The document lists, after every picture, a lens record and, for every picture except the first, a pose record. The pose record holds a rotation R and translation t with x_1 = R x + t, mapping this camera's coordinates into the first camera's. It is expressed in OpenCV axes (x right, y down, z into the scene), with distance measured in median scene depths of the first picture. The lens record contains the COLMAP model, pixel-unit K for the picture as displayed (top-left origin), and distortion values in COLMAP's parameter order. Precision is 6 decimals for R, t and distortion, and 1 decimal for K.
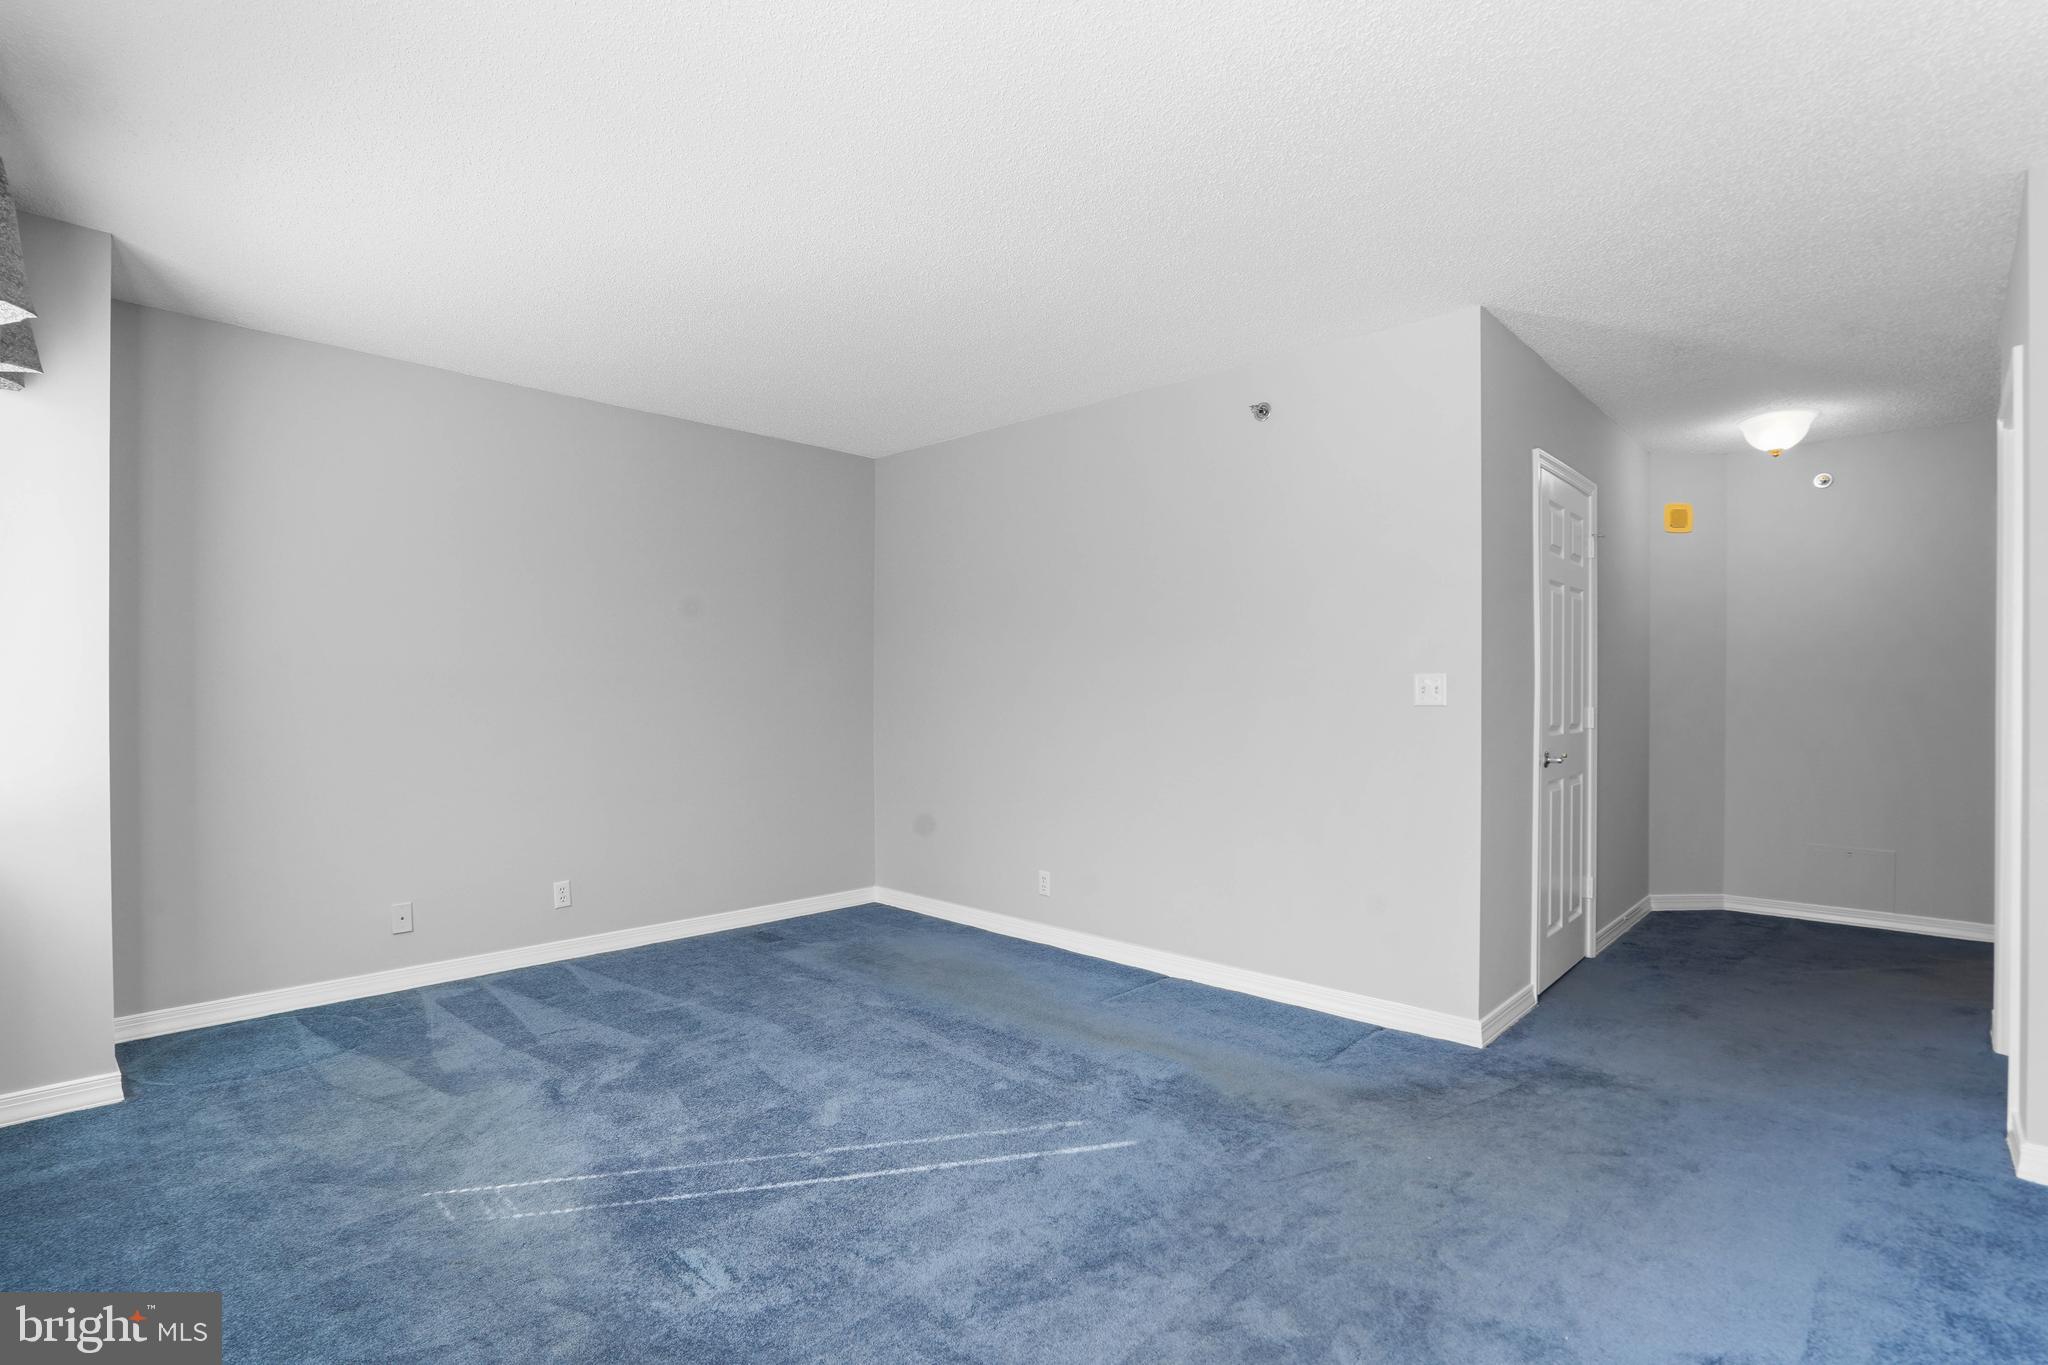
lens RADIAL K [[983.7, 0, 1030.2], [0, 983.7, 681.6], [0, 0, 1]] dist [-0.067120, 0.017818]
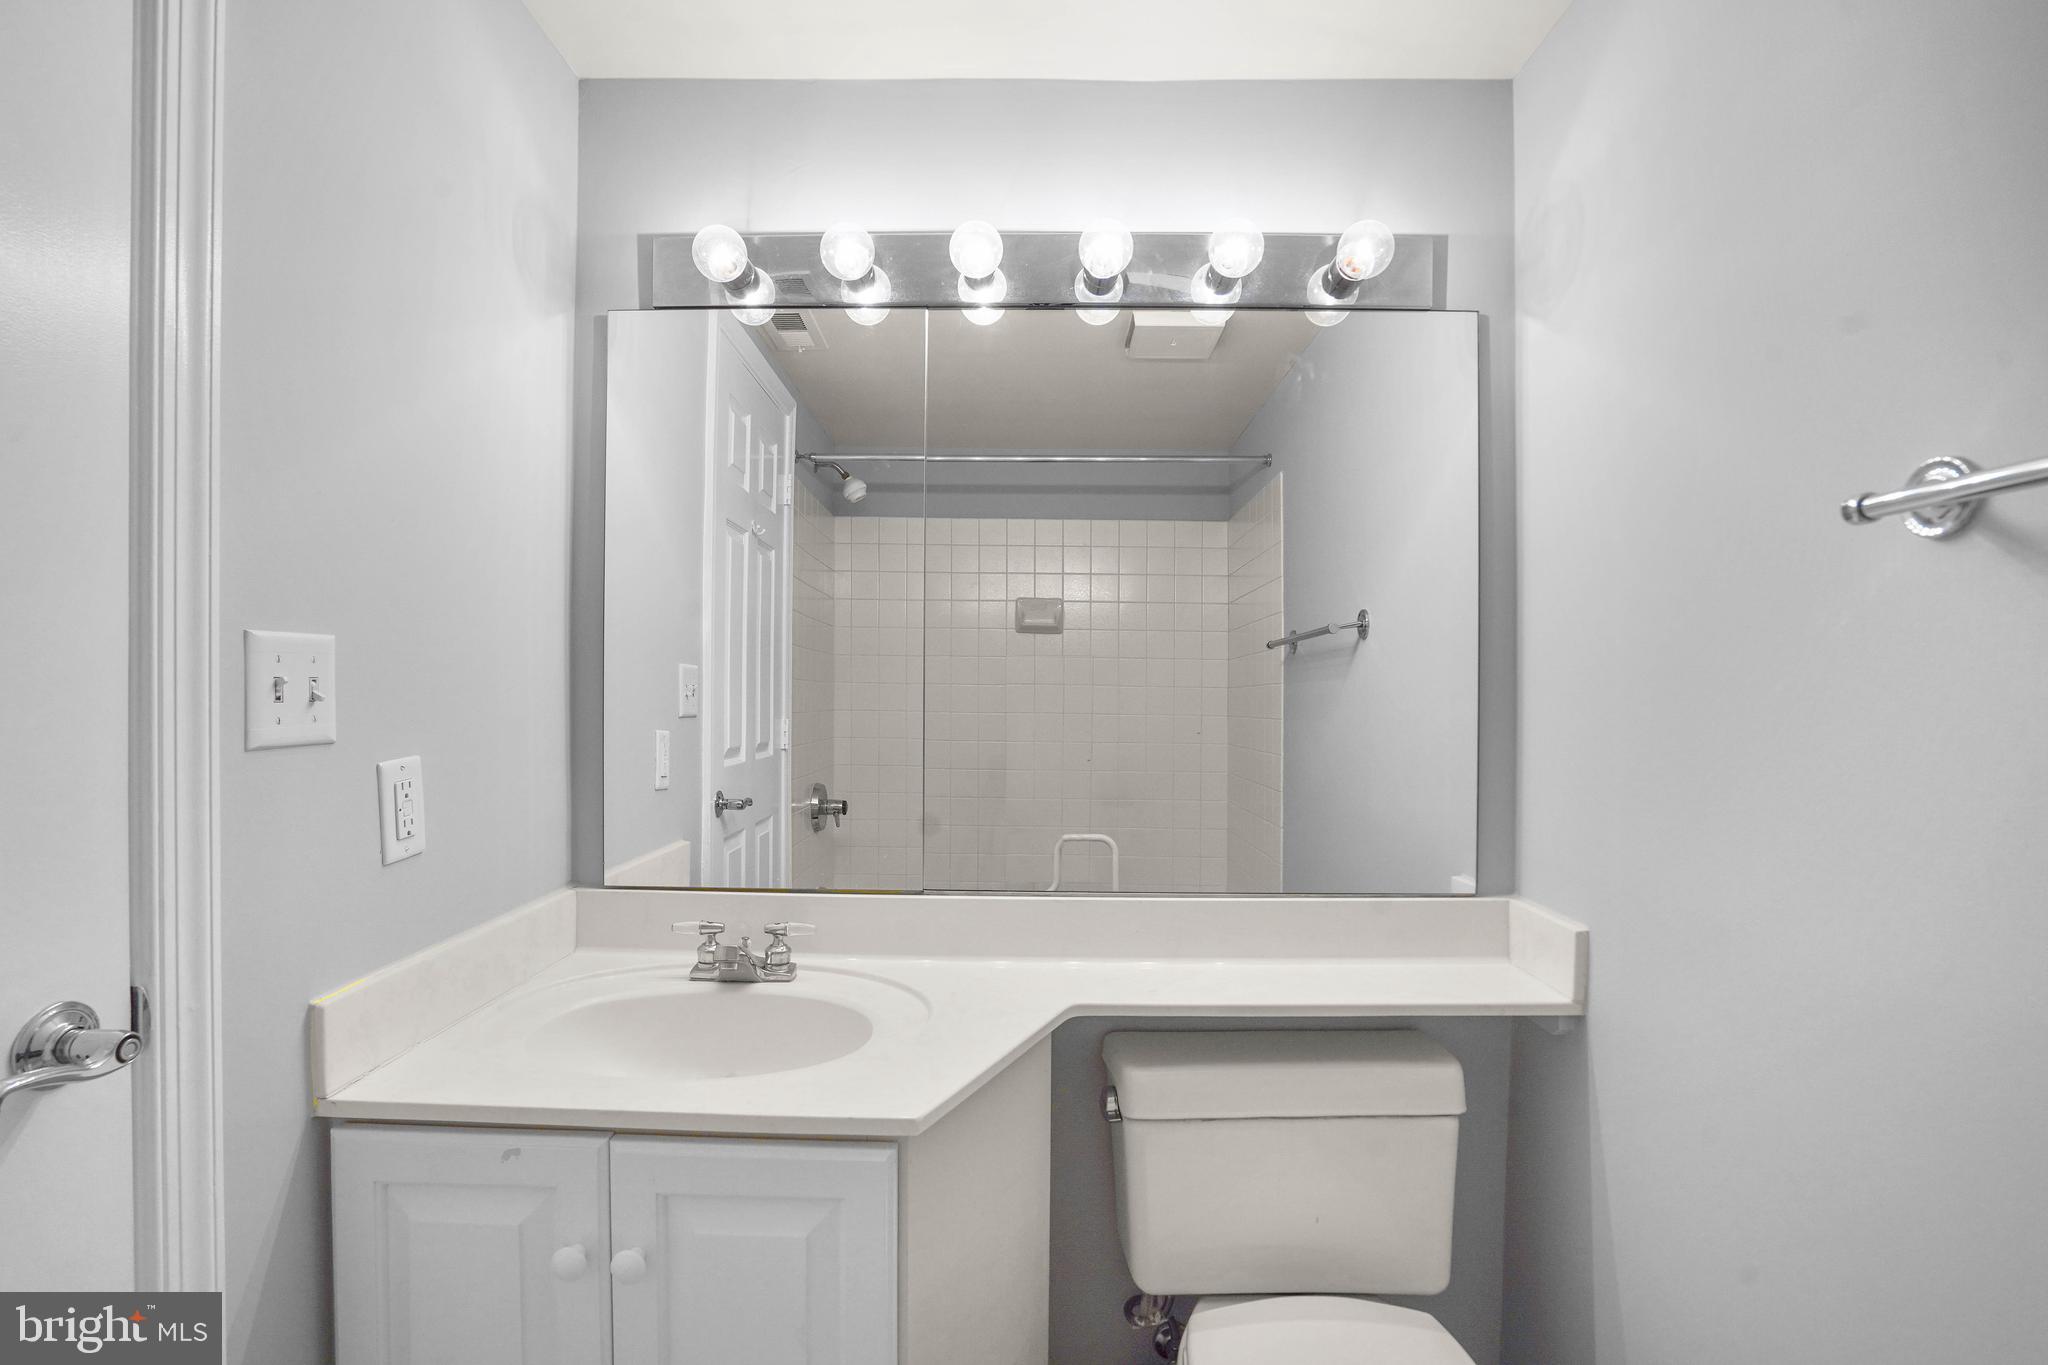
lens RADIAL K [[983.7, 0, 1022.8], [0, 983.7, 687.2], [0, 0, 1]] dist [-0.067120, 0.017818]
pose [[0.721754, 0.003883, 0.692138, 0.231310], [-0.005077, 0.999987, -0.000316, 0.003419], [-0.692131, -0.003286, 0.721765, 0.395505]]
